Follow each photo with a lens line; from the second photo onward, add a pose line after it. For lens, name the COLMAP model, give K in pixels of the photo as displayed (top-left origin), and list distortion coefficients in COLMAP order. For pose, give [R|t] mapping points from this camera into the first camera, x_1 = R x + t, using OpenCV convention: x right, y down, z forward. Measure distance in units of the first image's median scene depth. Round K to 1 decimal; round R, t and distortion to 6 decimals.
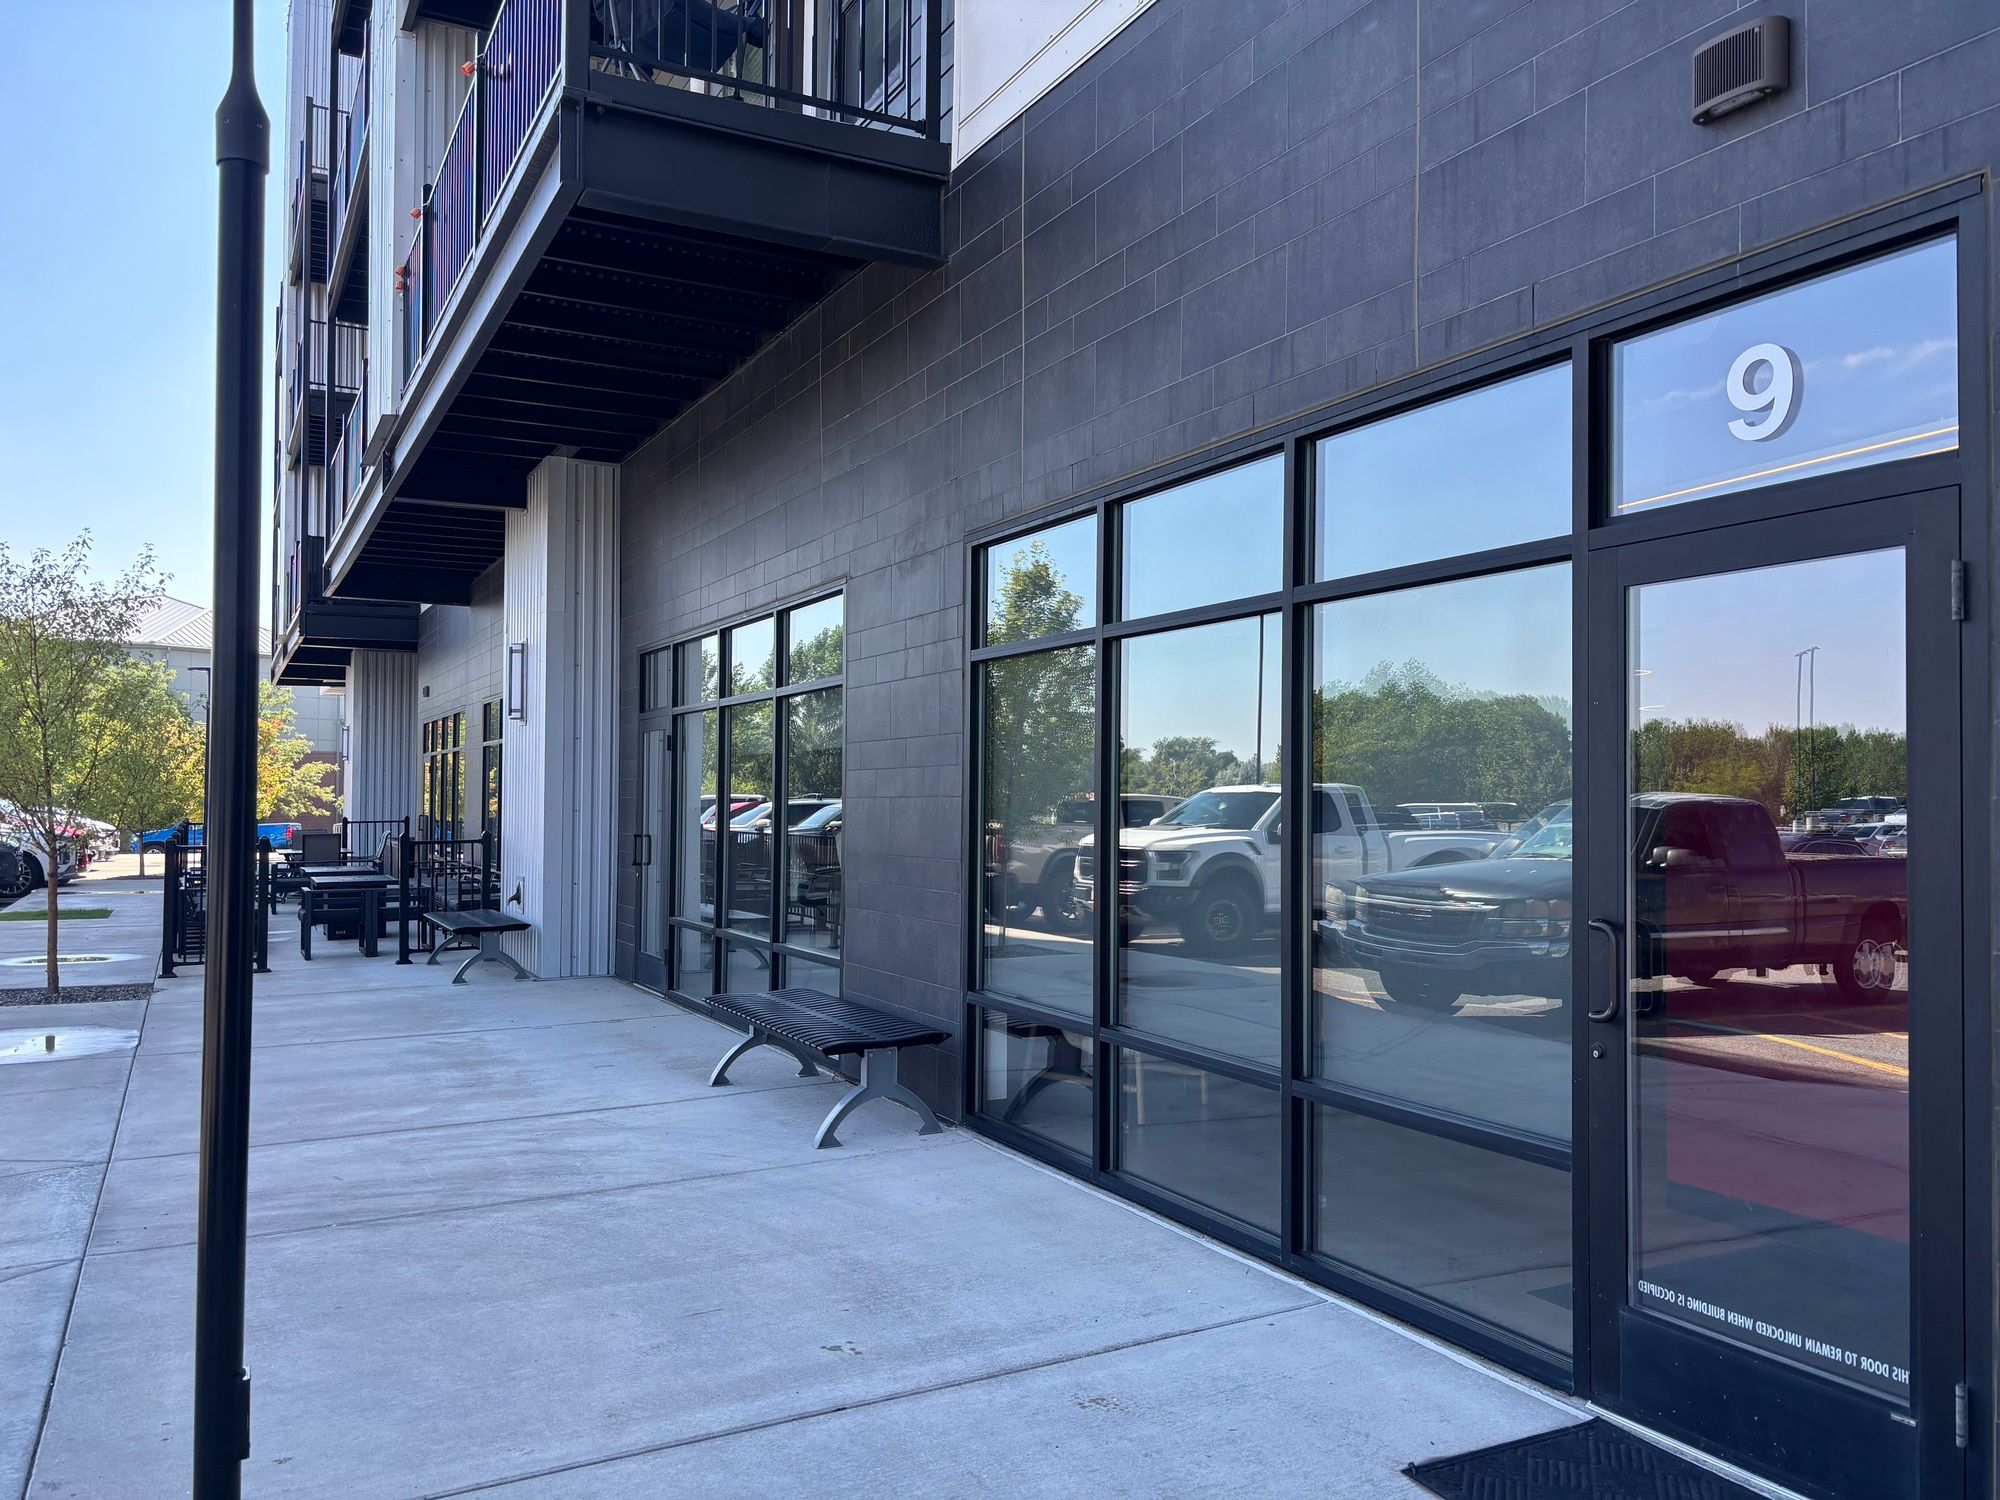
lens RADIAL K [[1528.6, 0, 1023.6], [0, 1528.6, 757.4], [0, 0, 1]] dist [0.018674, -0.008871]
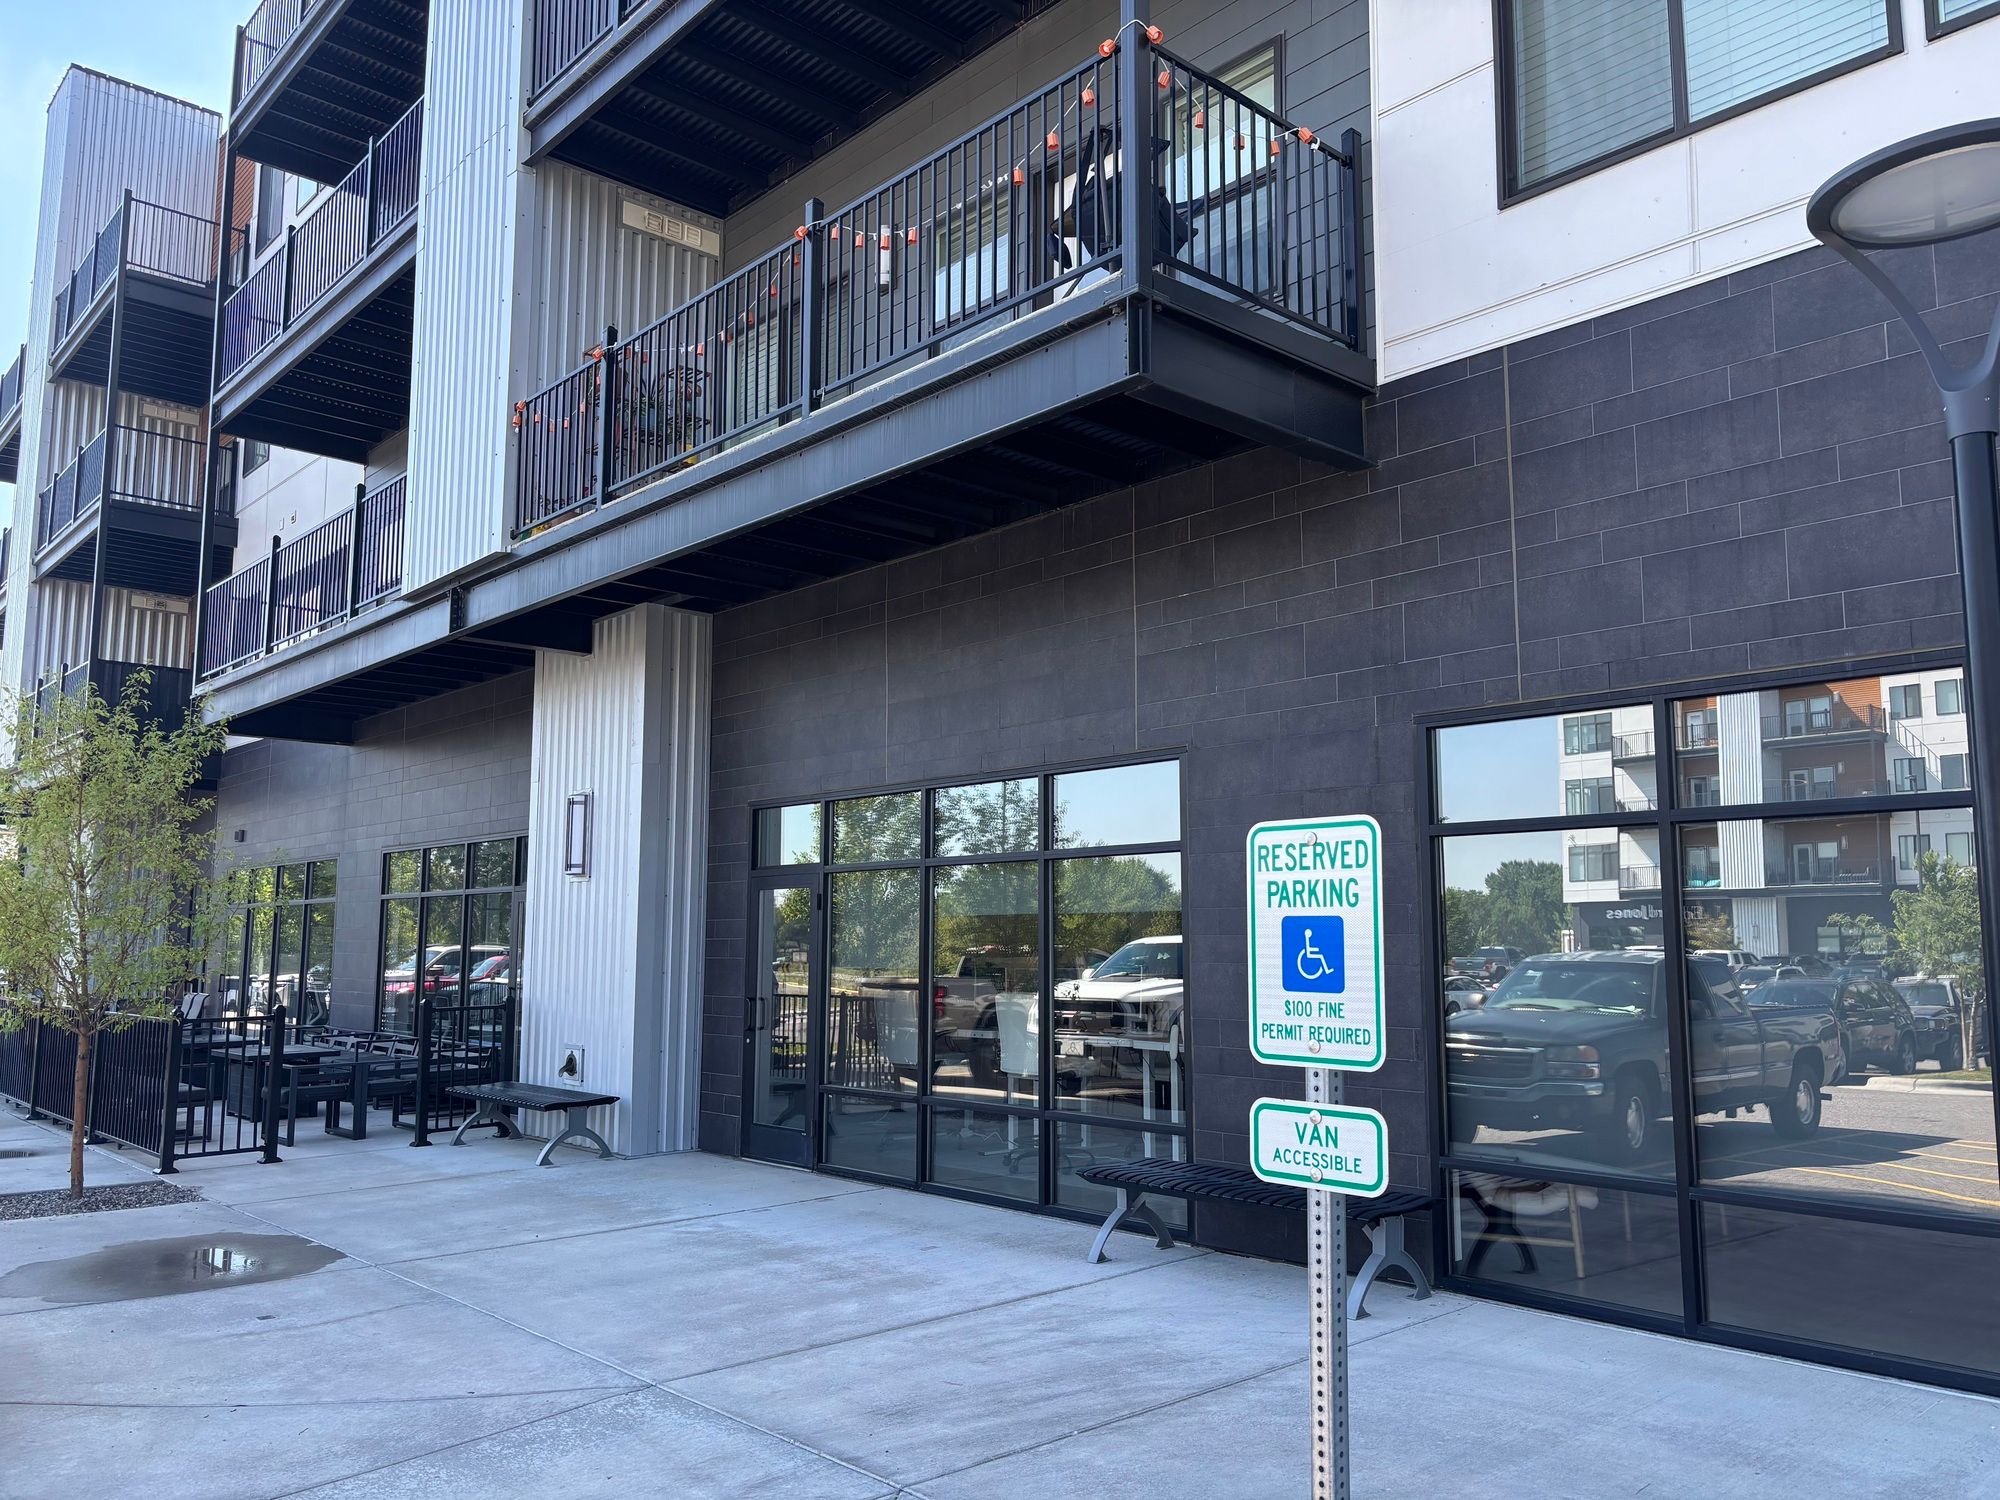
lens RADIAL K [[1528.6, 0, 1023.6], [0, 1528.6, 757.4], [0, 0, 1]] dist [0.018674, -0.008871]
pose [[0.969886, 0.027840, 0.241964, -0.546041], [-0.004455, 0.995307, -0.096663, -0.013524], [-0.243520, 0.092674, 0.965458, 0.036768]]
